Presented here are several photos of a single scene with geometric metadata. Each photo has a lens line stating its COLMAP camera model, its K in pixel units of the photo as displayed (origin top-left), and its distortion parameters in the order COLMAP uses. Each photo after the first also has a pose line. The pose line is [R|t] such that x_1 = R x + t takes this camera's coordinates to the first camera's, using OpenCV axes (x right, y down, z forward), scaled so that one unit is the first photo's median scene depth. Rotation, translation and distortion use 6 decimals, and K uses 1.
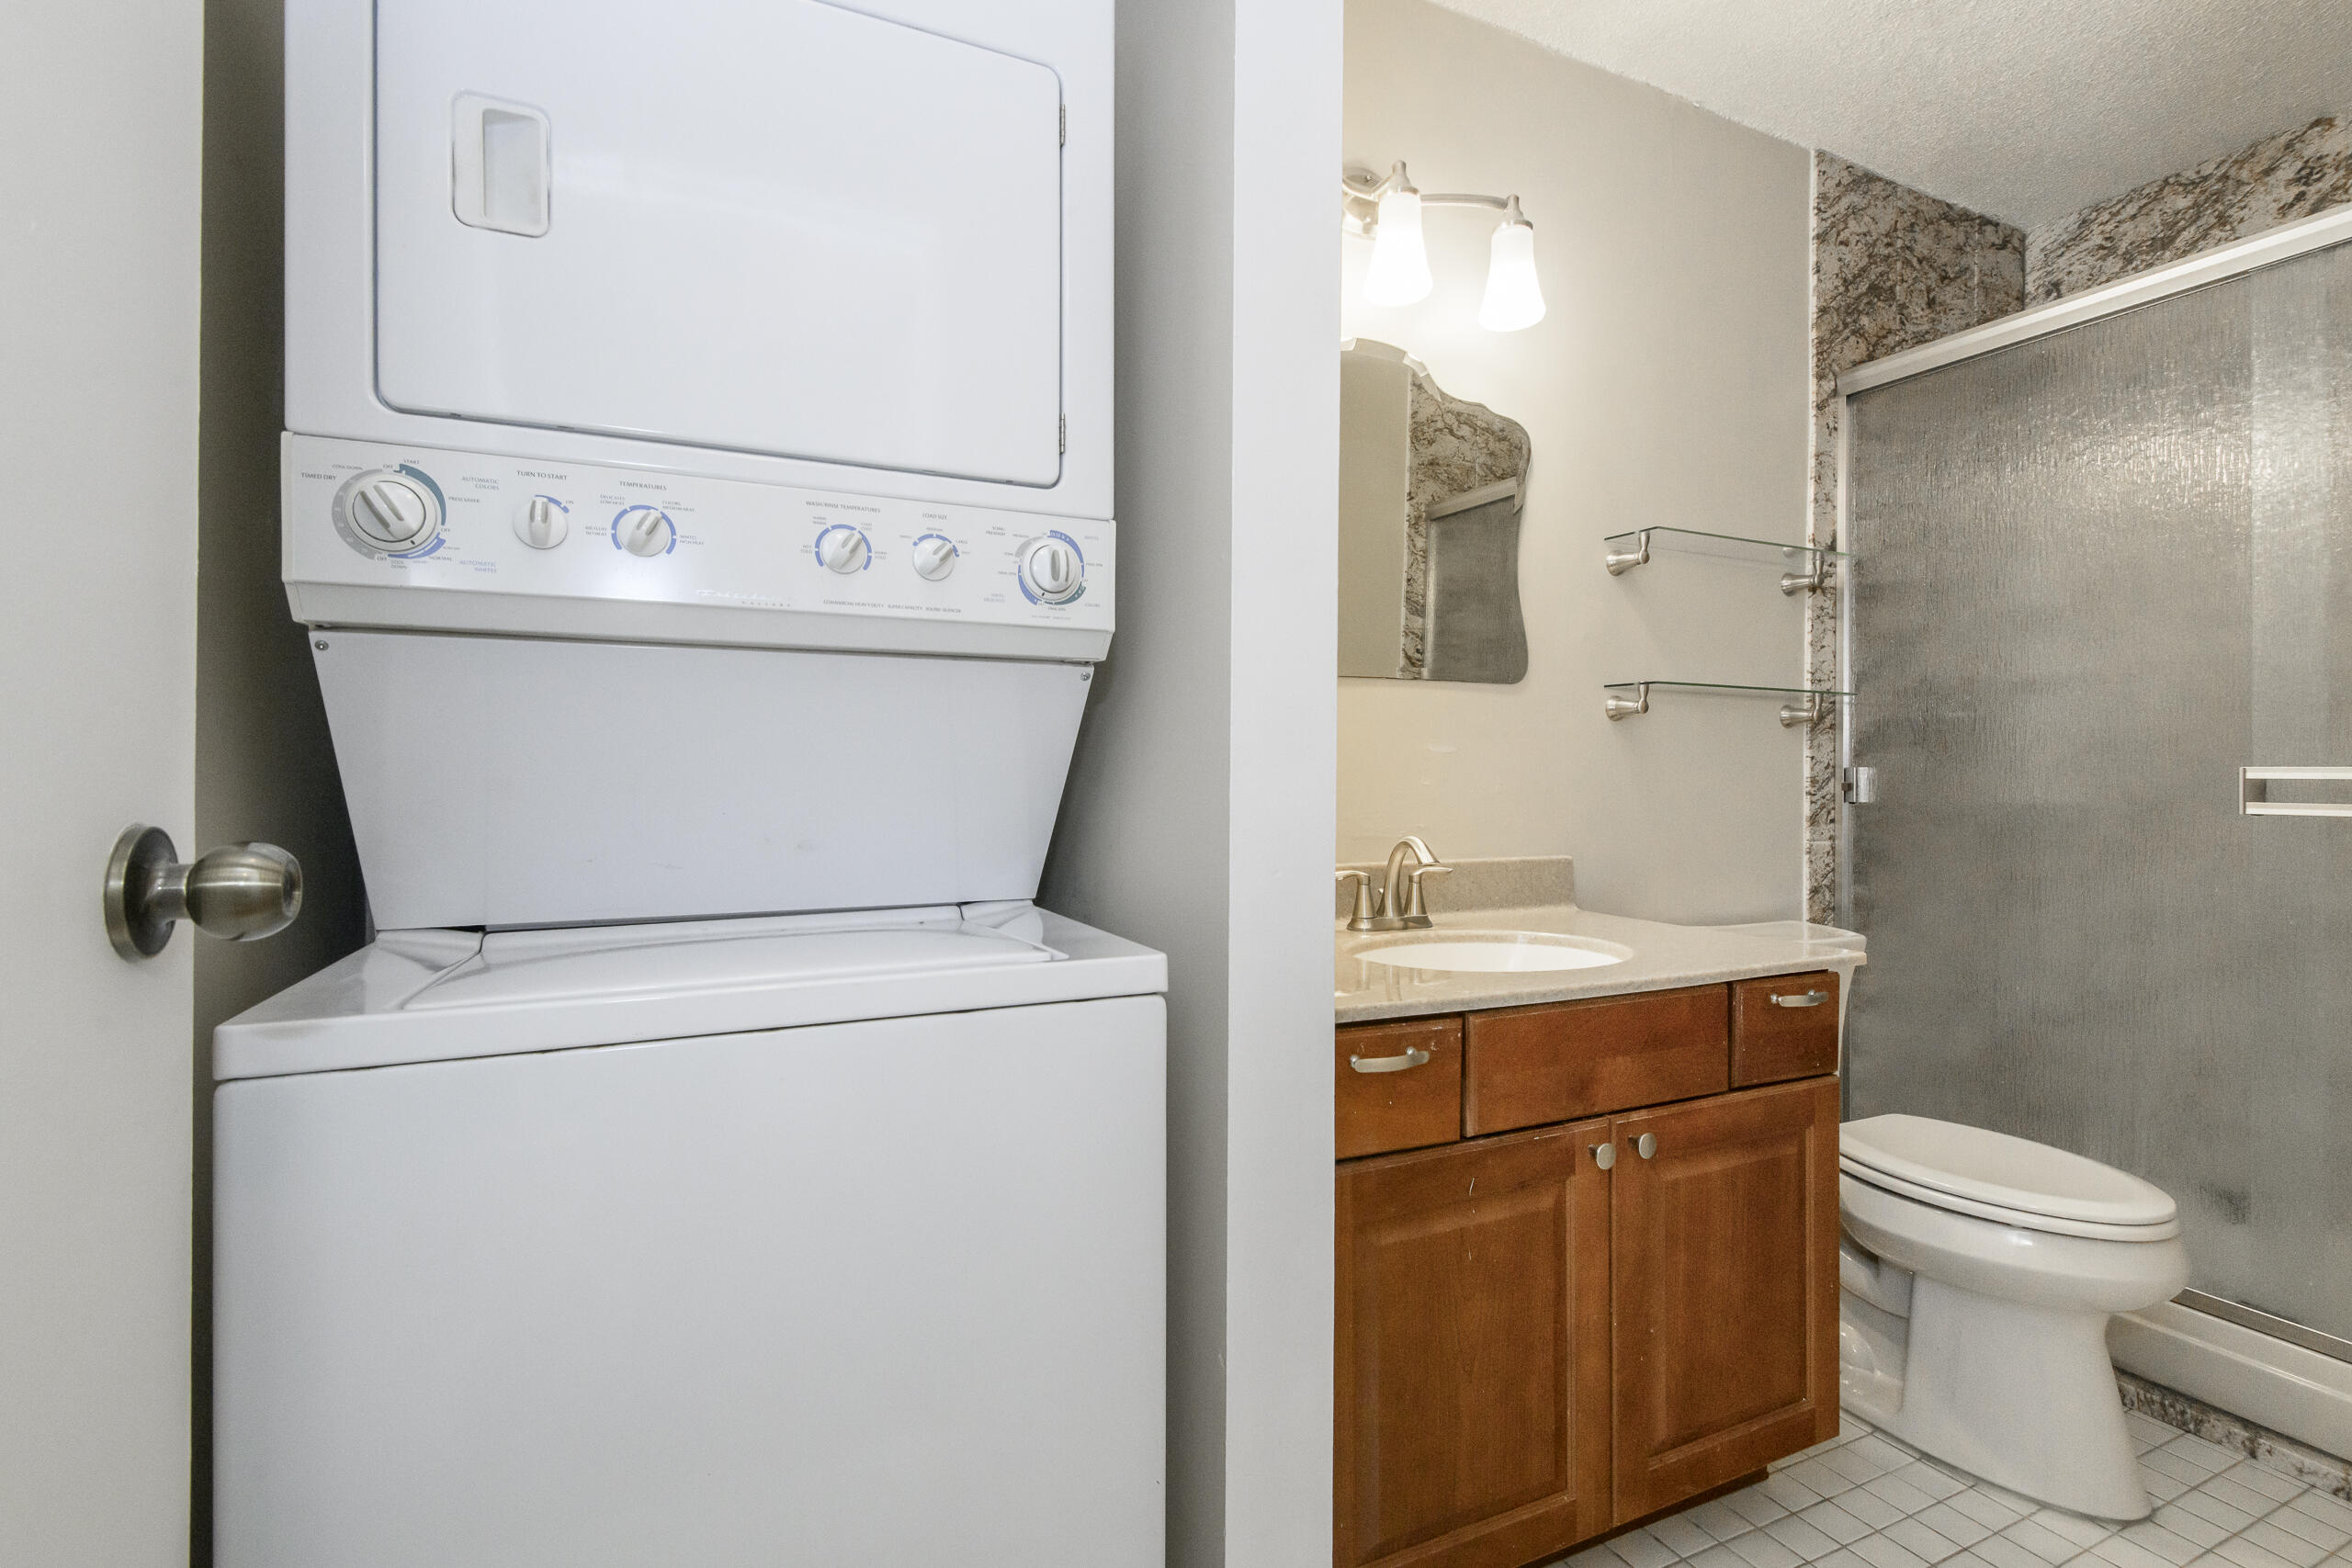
lens RADIAL K [[1086.4, 0, 1167.7], [0, 1086.4, 792.1], [0, 0, 1]] dist [0.021690, -0.014333]
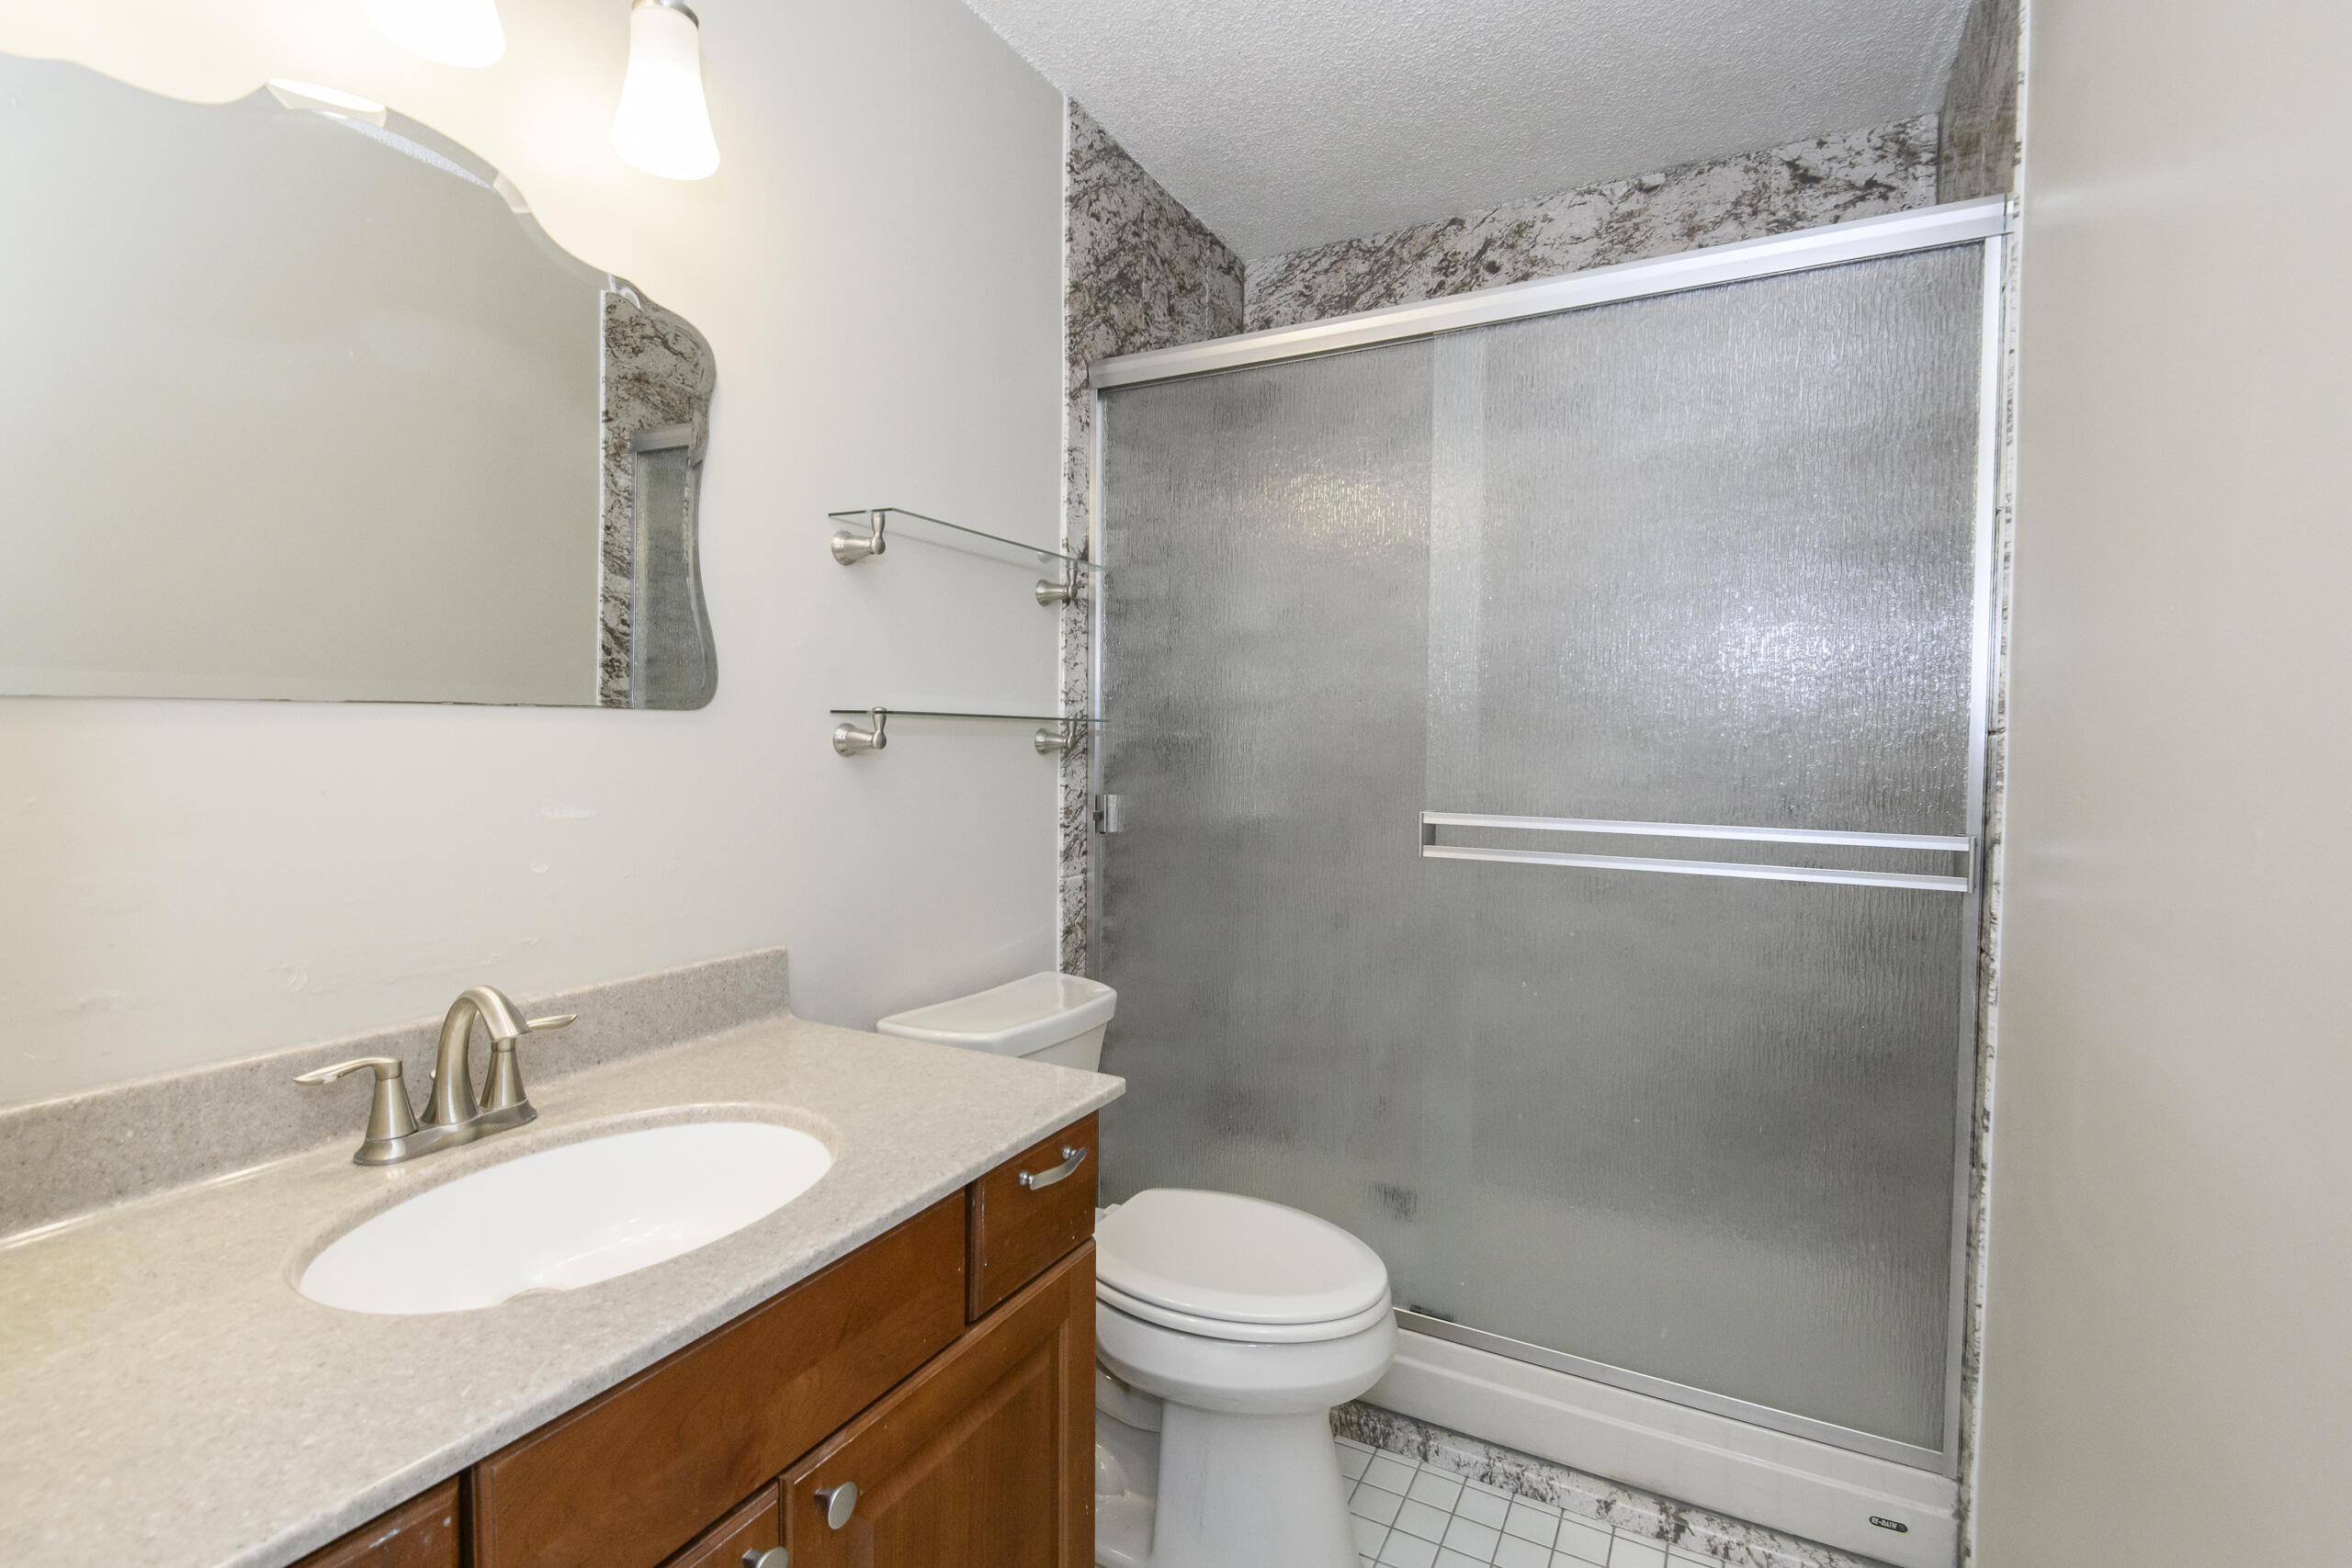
lens RADIAL K [[1086.4, 0, 1159.6], [0, 1086.4, 764.7], [0, 0, 1]] dist [0.021690, -0.014333]
pose [[0.813431, -0.009890, 0.581577, 0.141150], [-0.002365, 0.999791, 0.020311, -0.072886], [-0.581656, -0.017897, 0.813238, 0.243703]]
